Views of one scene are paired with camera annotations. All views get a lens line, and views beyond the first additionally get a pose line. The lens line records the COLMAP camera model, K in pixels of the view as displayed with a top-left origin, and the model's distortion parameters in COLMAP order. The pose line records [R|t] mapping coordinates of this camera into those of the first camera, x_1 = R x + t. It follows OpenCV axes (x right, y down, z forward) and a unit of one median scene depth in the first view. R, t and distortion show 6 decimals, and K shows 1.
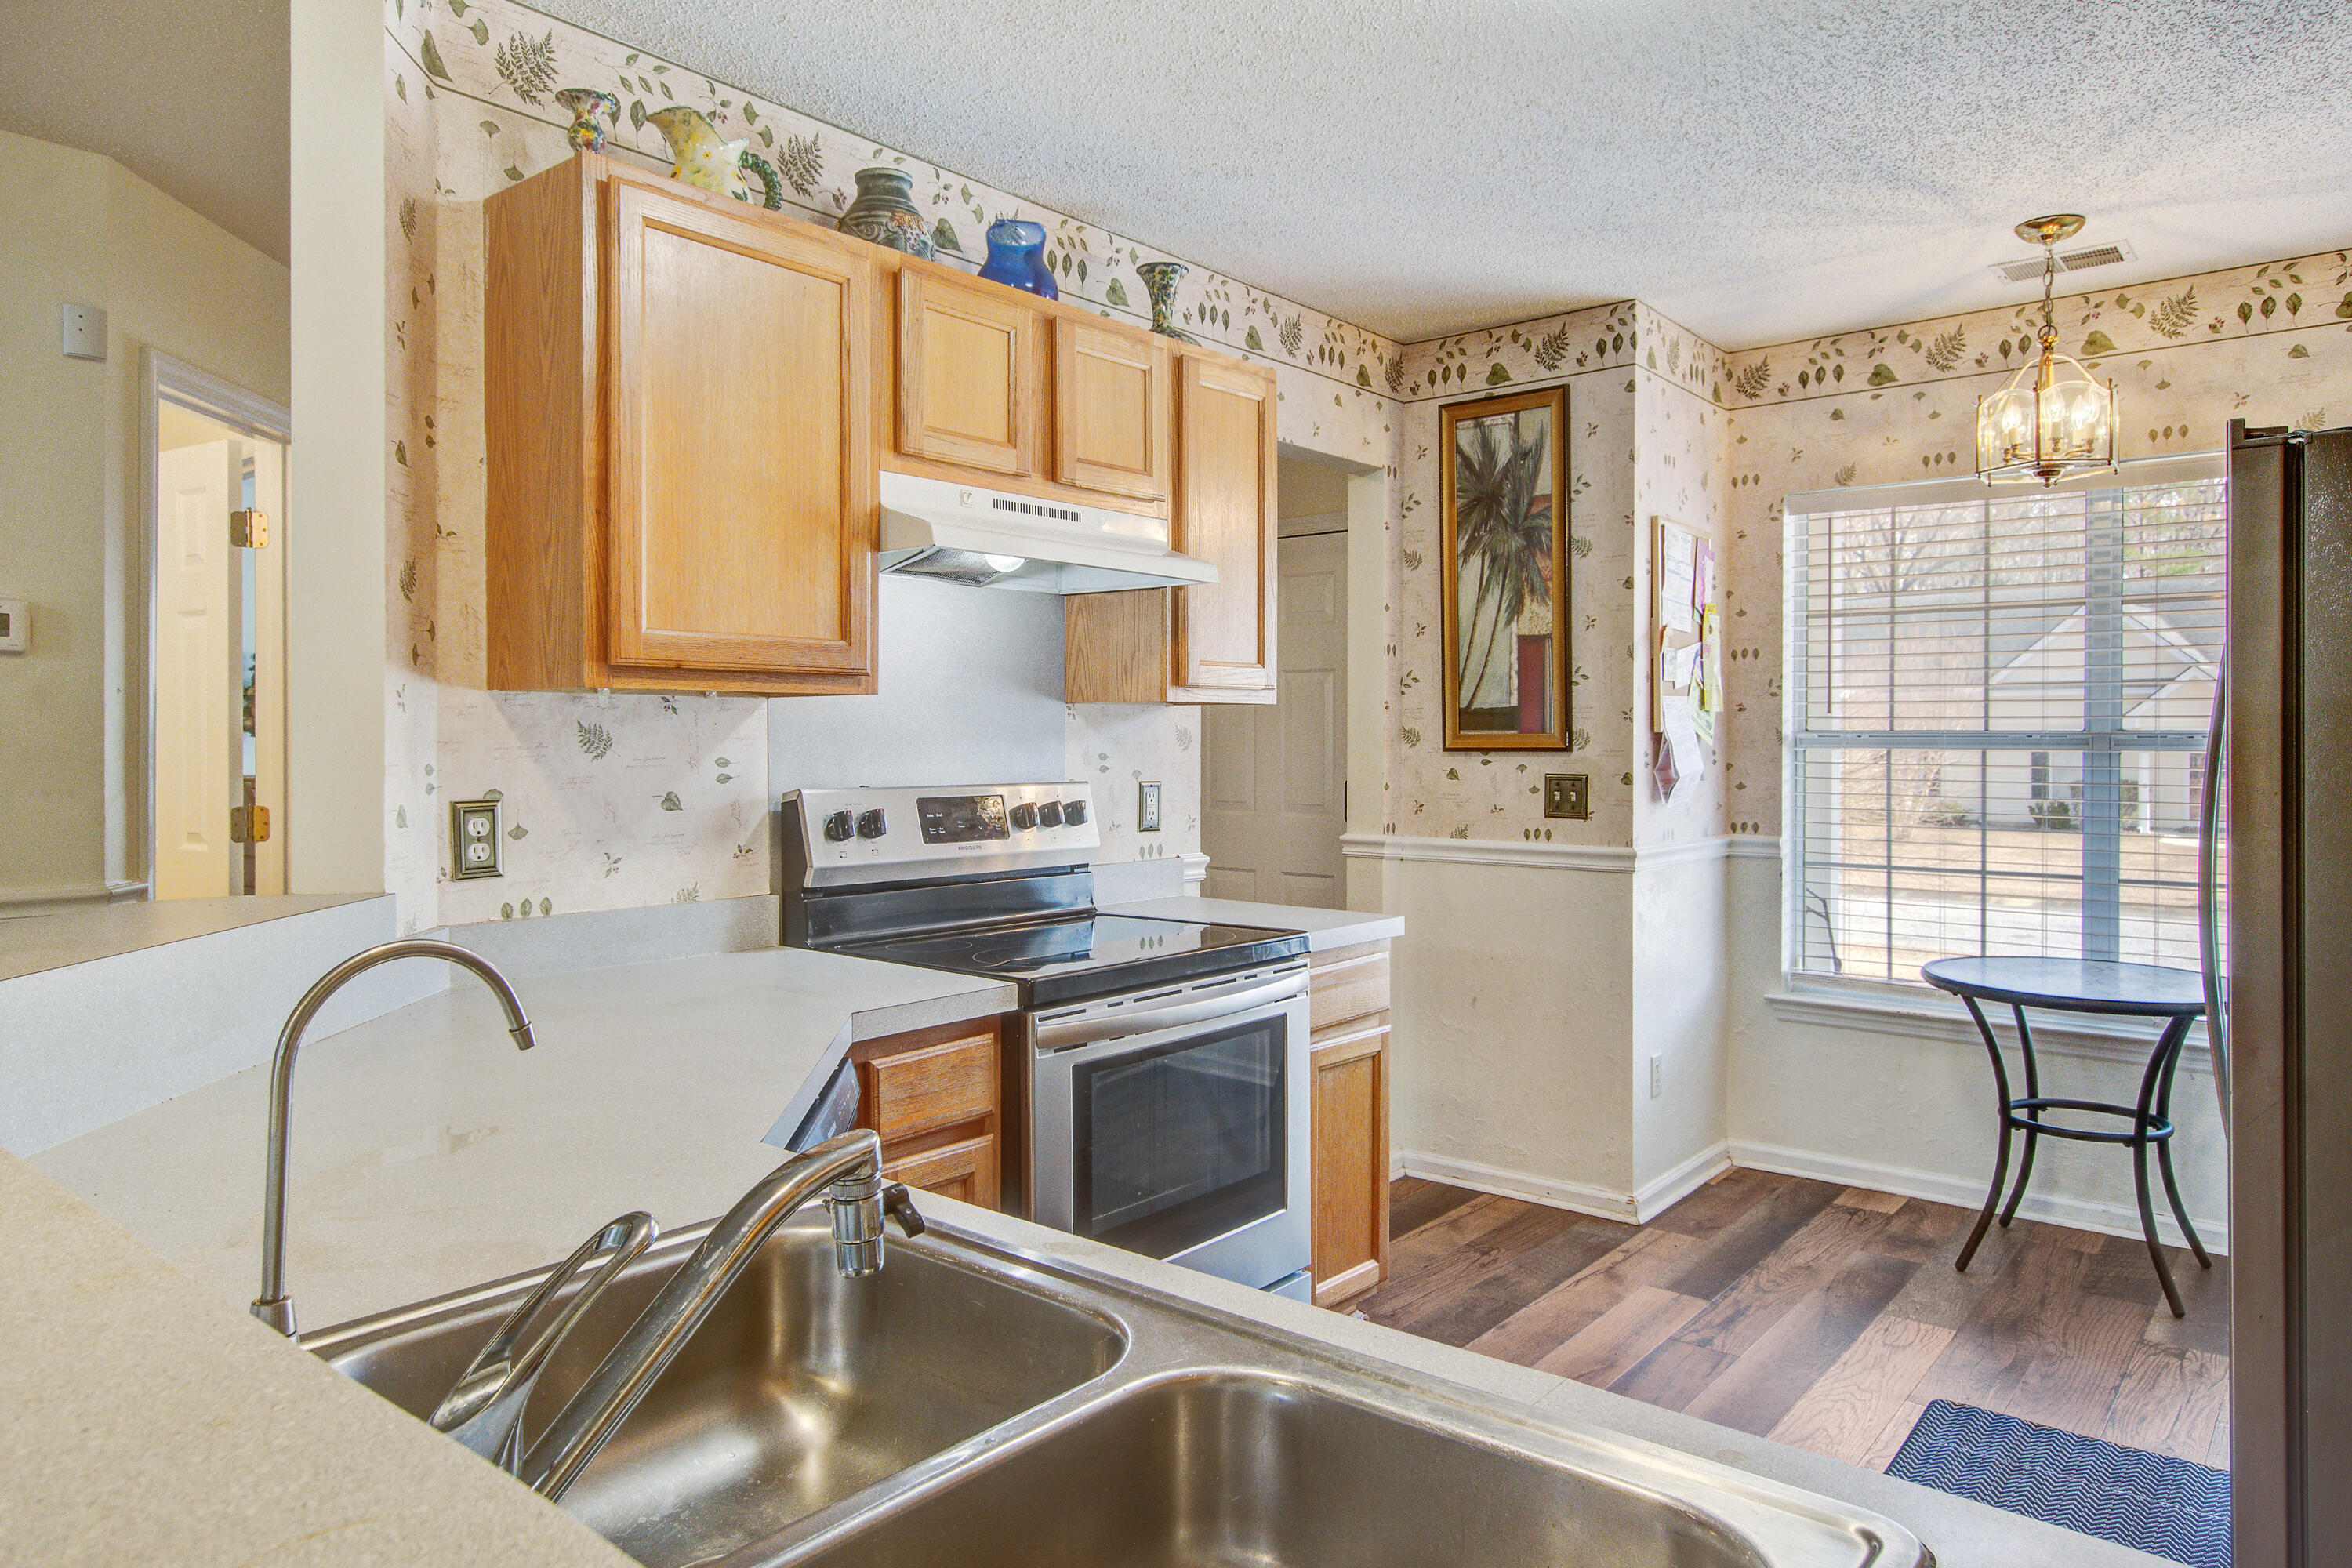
lens RADIAL K [[1443.5, 0, 1127.3], [0, 1443.5, 747.2], [0, 0, 1]] dist [-0.023312, -0.000388]
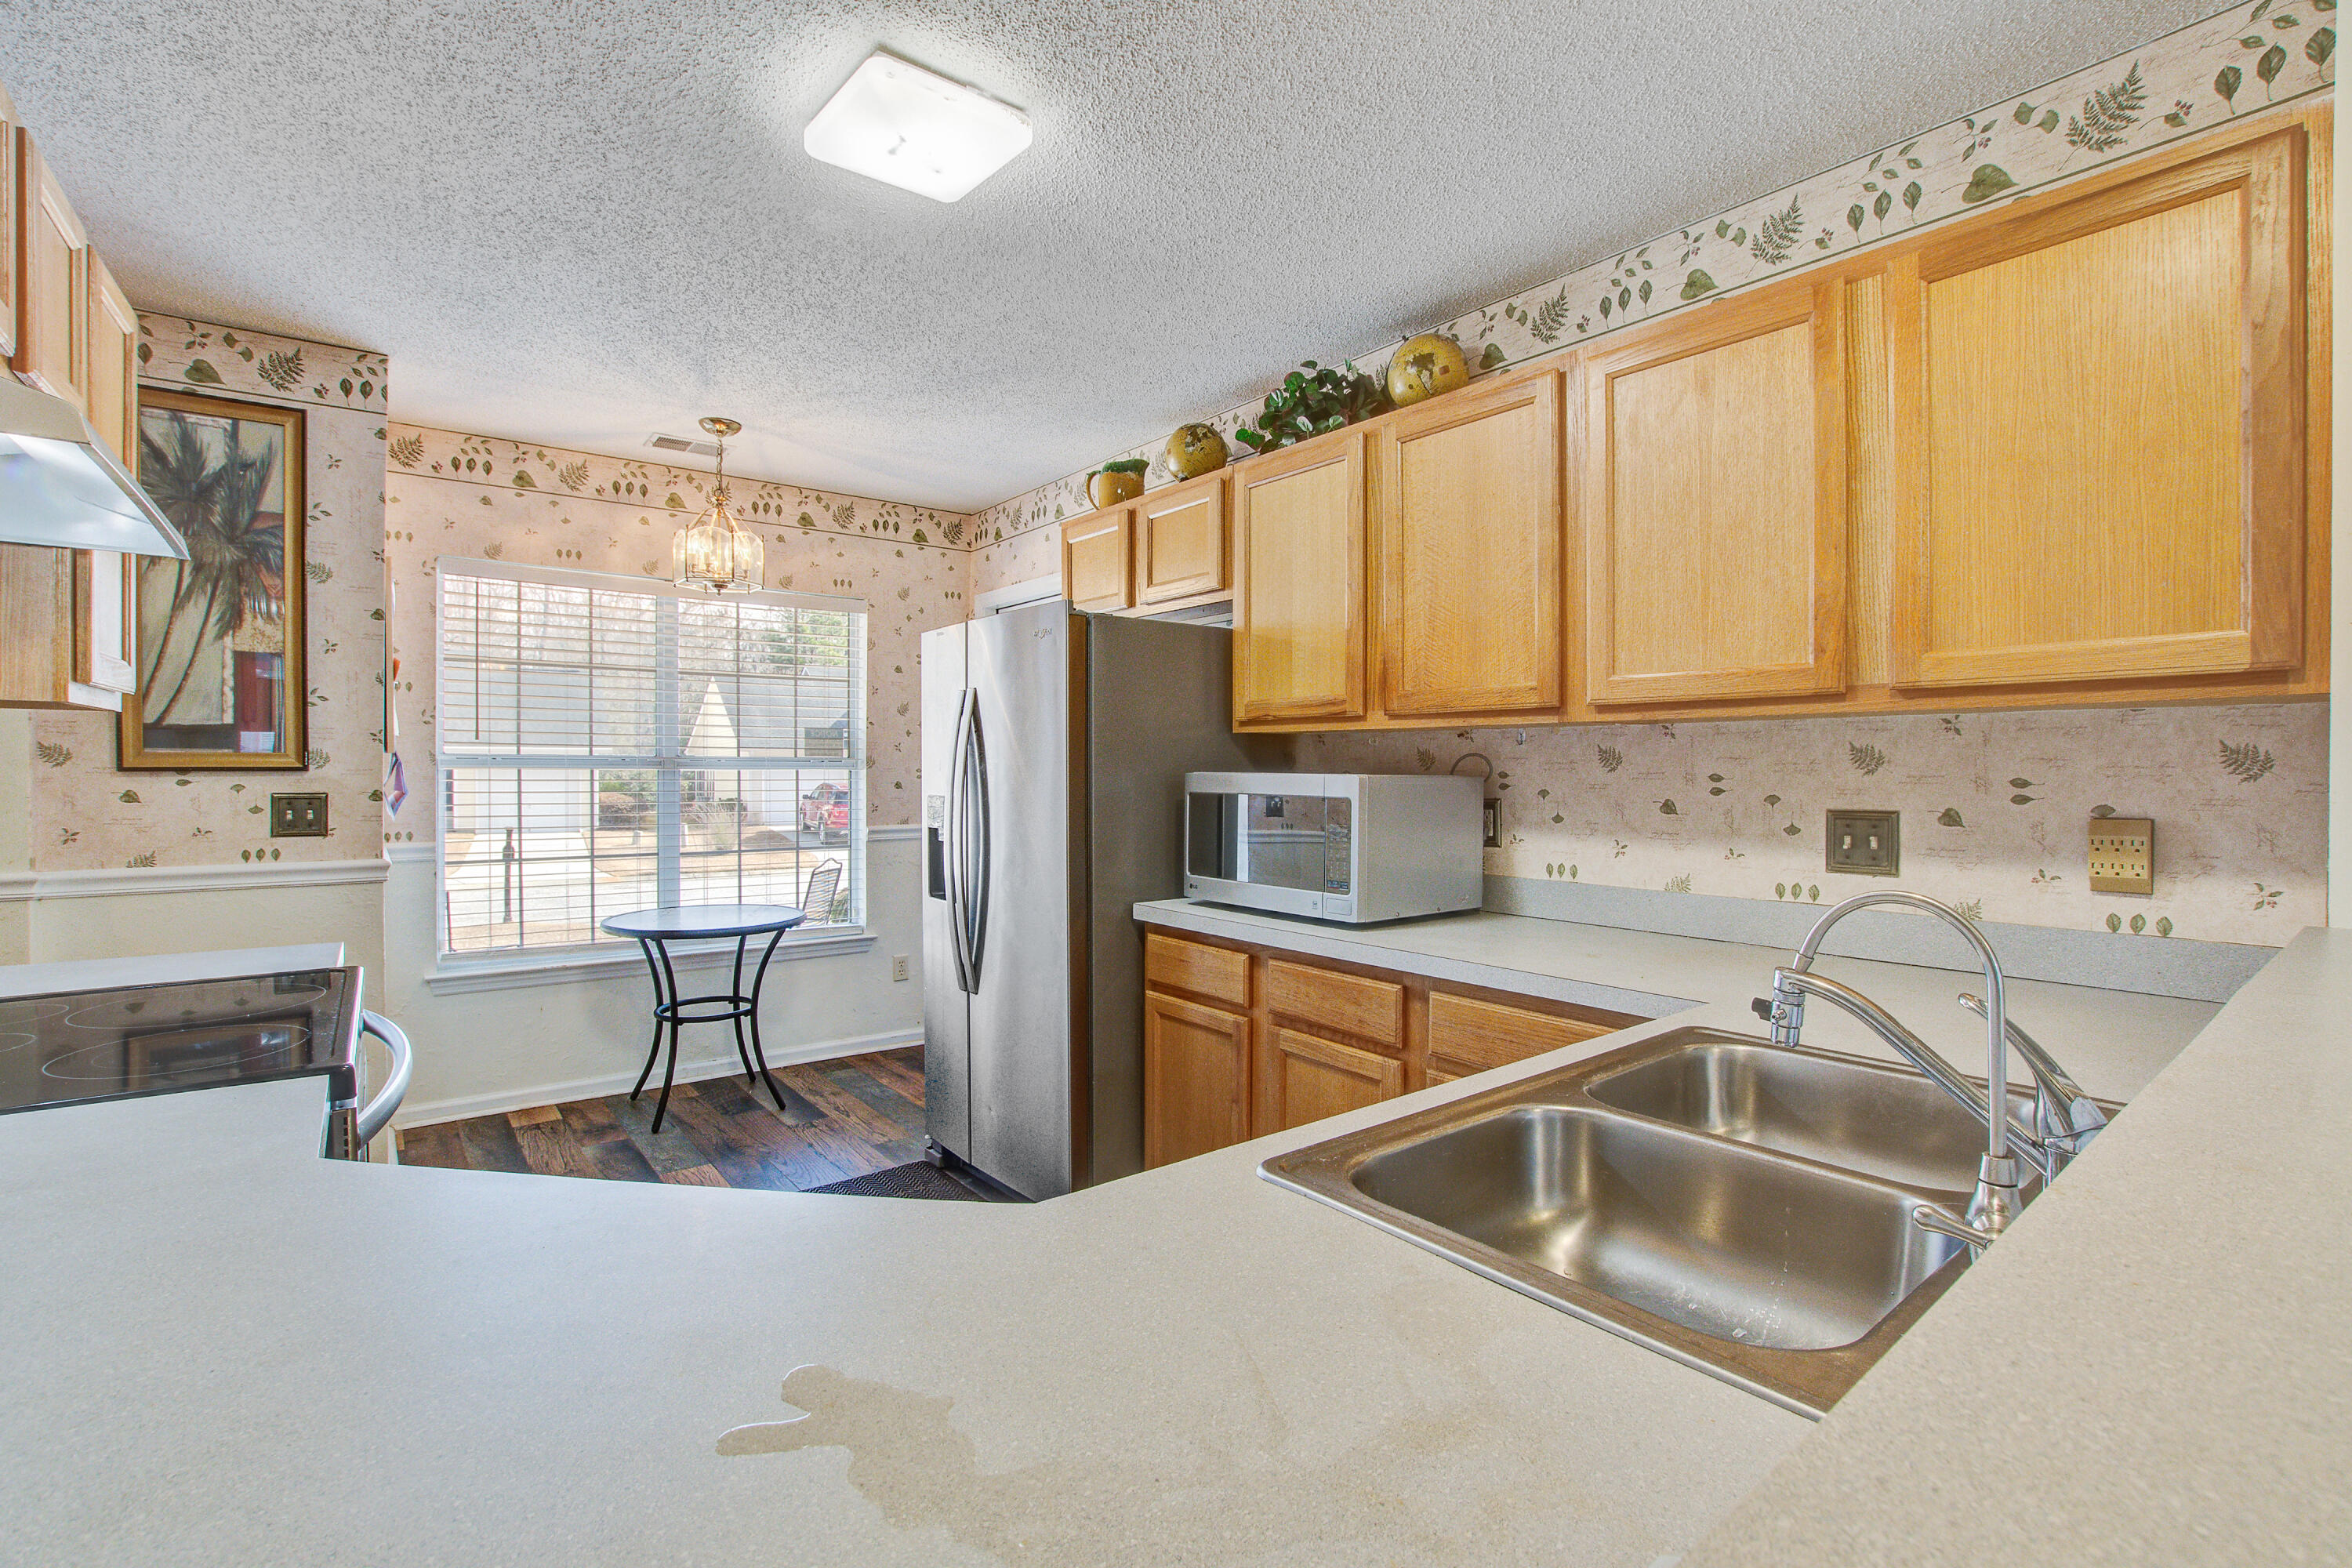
lens RADIAL K [[1047.0, 0, 1178.1], [0, 1047.0, 776.9], [0, 0, 1]] dist [-0.024526, 0.003070]
pose [[0.183541, -0.008411, 0.982976, -0.293193], [-0.000030, 0.999963, 0.008562, 0.000979], [-0.983012, -0.001601, 0.183534, 0.253128]]
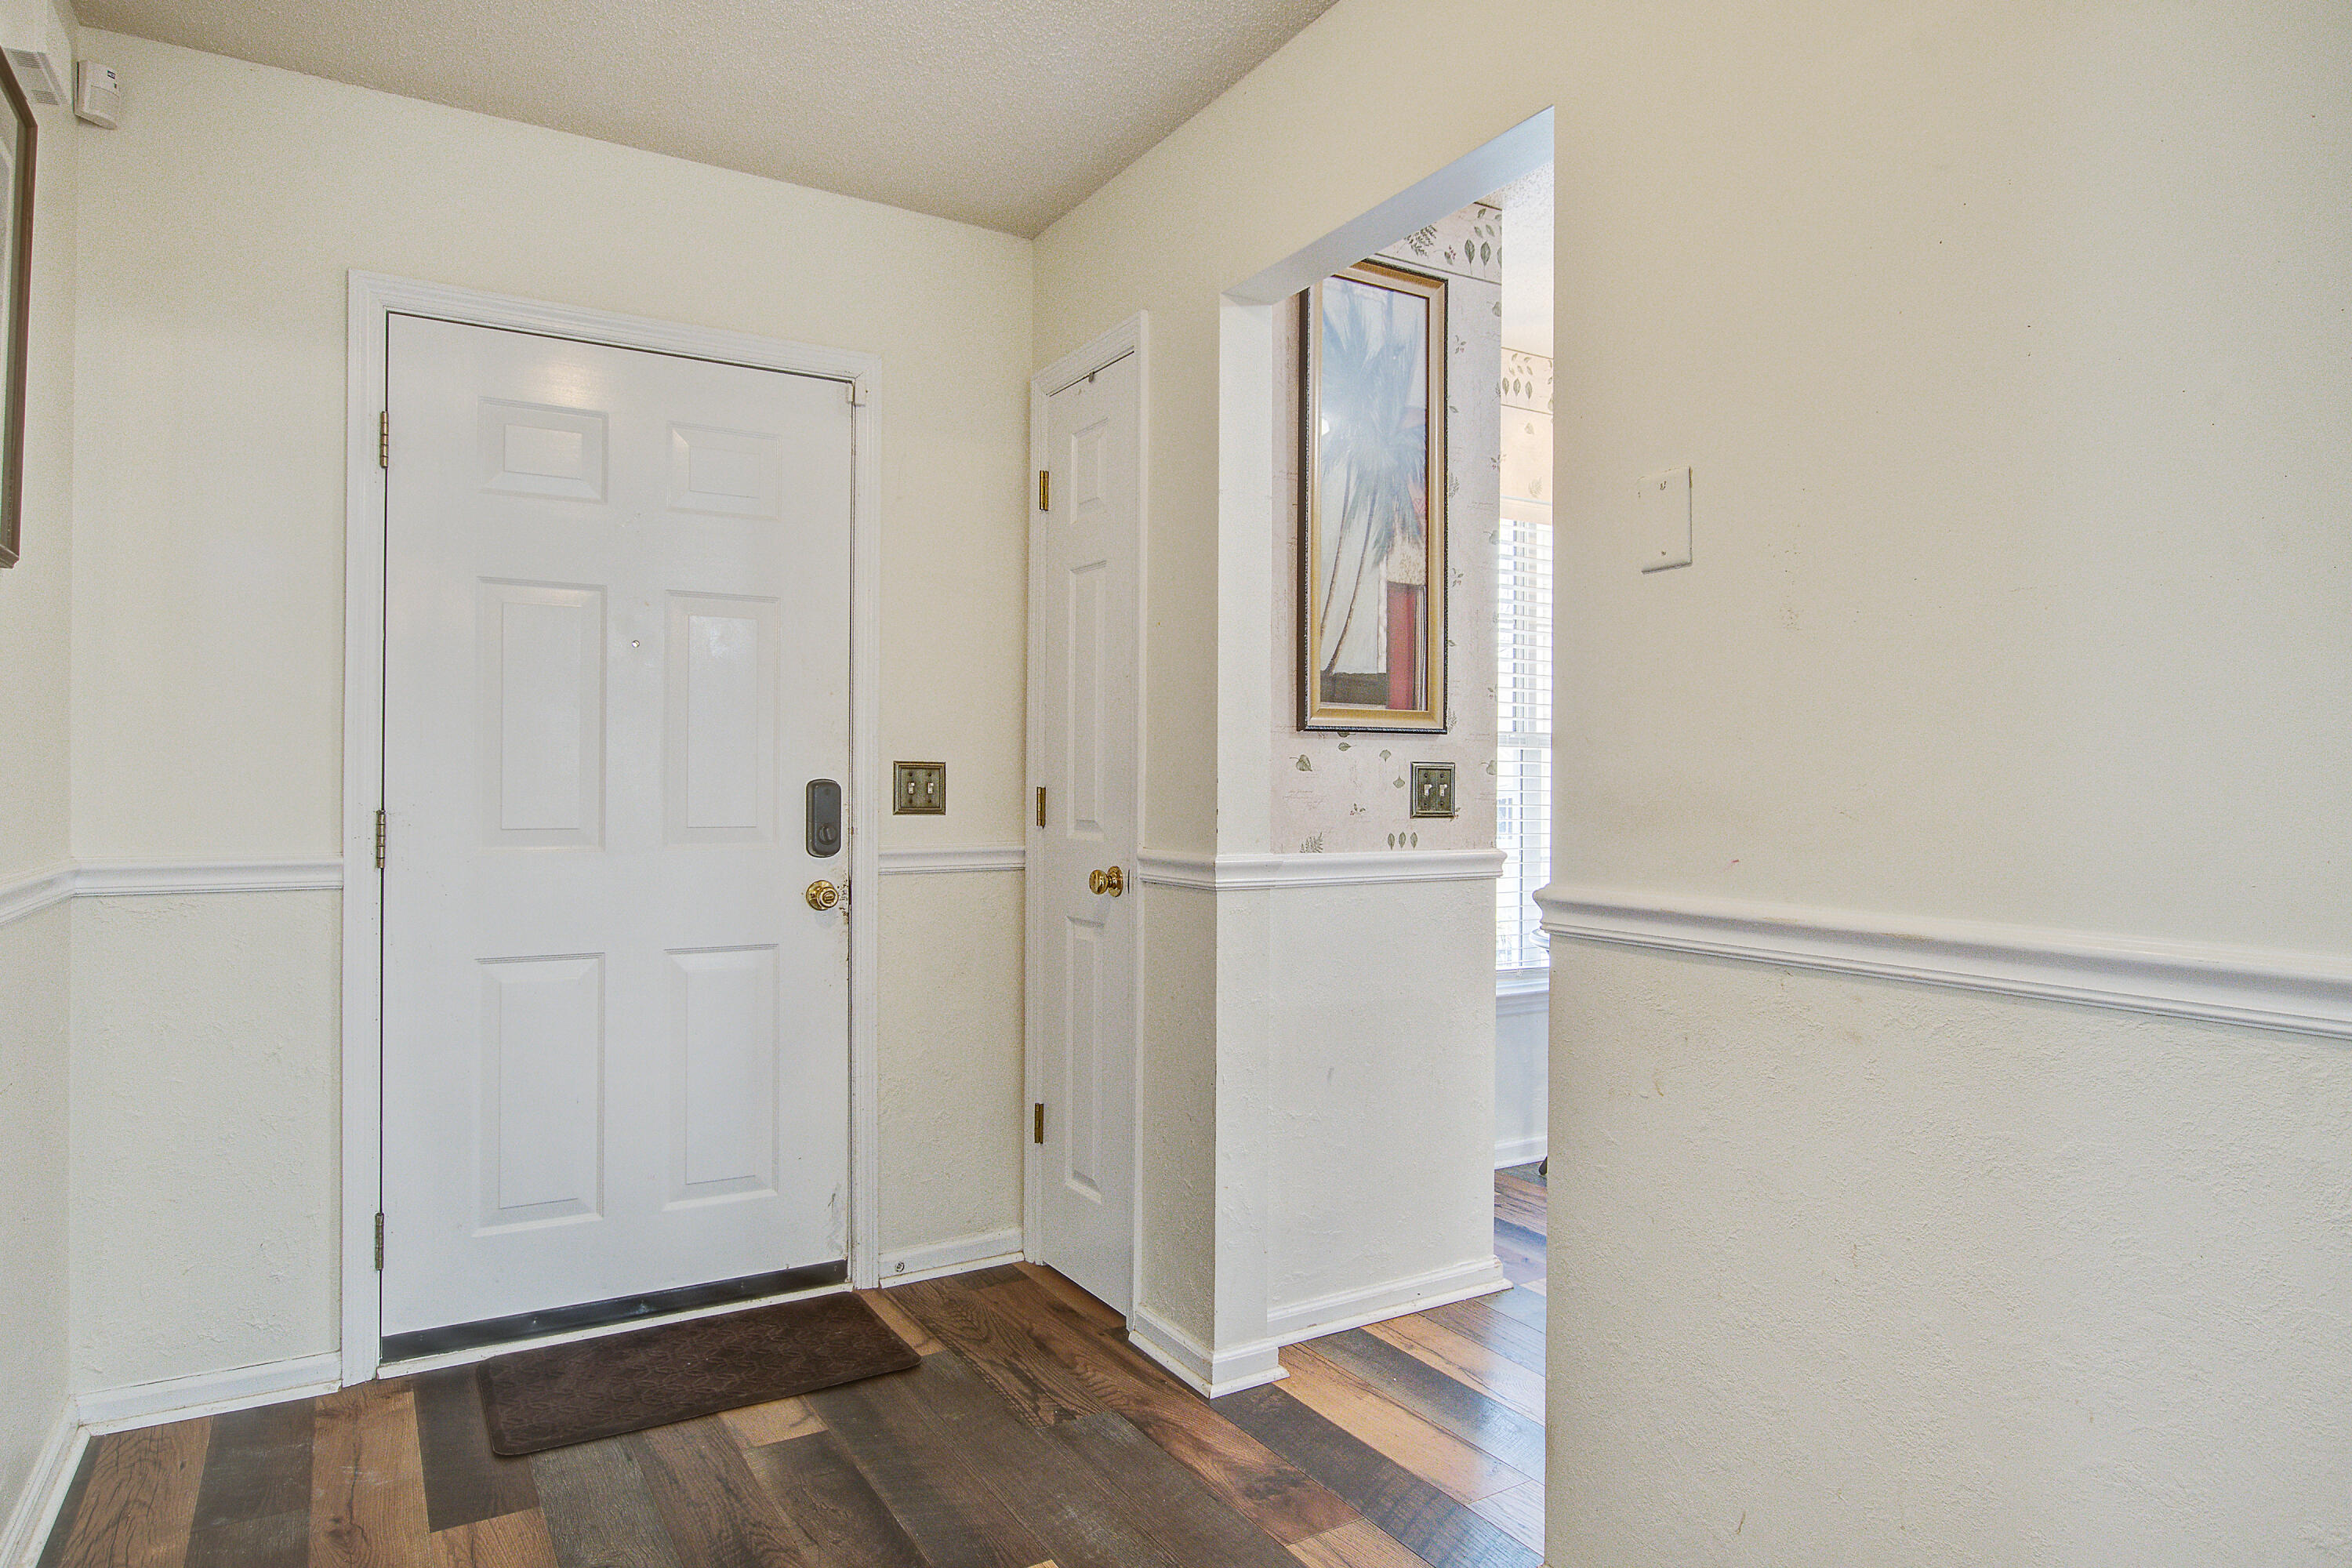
lens RADIAL K [[1376.3, 0, 1171.9], [0, 1376.3, 777.6], [0, 0, 1]] dist [-0.019096, 0.000249]
pose [[0.311126, 0.005781, 0.950351, -0.462966], [-0.001892, 0.999983, -0.005463, 0.031086], [-0.950367, -0.000098, 0.311132, 0.888757]]
